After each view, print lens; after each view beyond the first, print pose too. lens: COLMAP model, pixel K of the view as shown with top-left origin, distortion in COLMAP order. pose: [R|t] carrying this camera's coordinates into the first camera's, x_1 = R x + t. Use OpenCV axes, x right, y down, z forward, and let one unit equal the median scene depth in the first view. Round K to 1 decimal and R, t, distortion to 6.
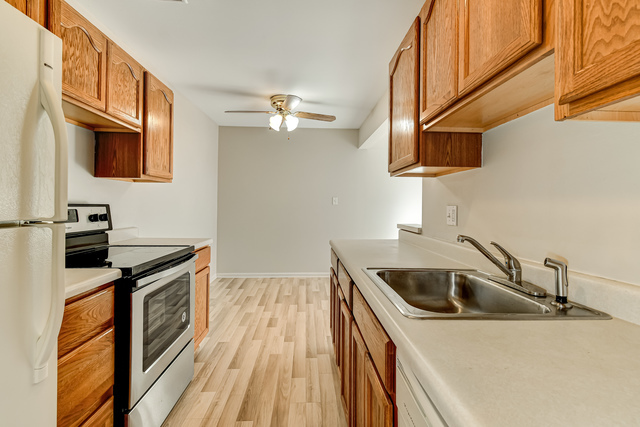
lens RADIAL K [[294.1, 0, 316.0], [0, 294.1, 207.8], [0, 0, 1]] dist [0.000301, 0.003719]
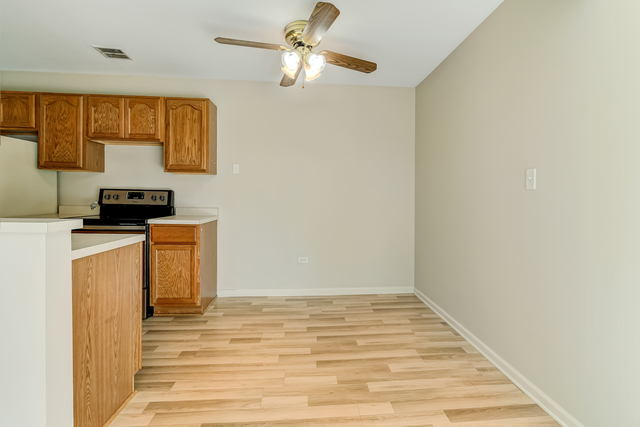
lens RADIAL K [[294.1, 0, 333.2], [0, 294.1, 209.6], [0, 0, 1]] dist [0.000301, 0.003719]
pose [[0.042455, 0.013250, -0.999011, 0.606094], [-0.019791, 0.999727, 0.012419, 0.026110], [0.998902, 0.019244, 0.042706, 1.131360]]
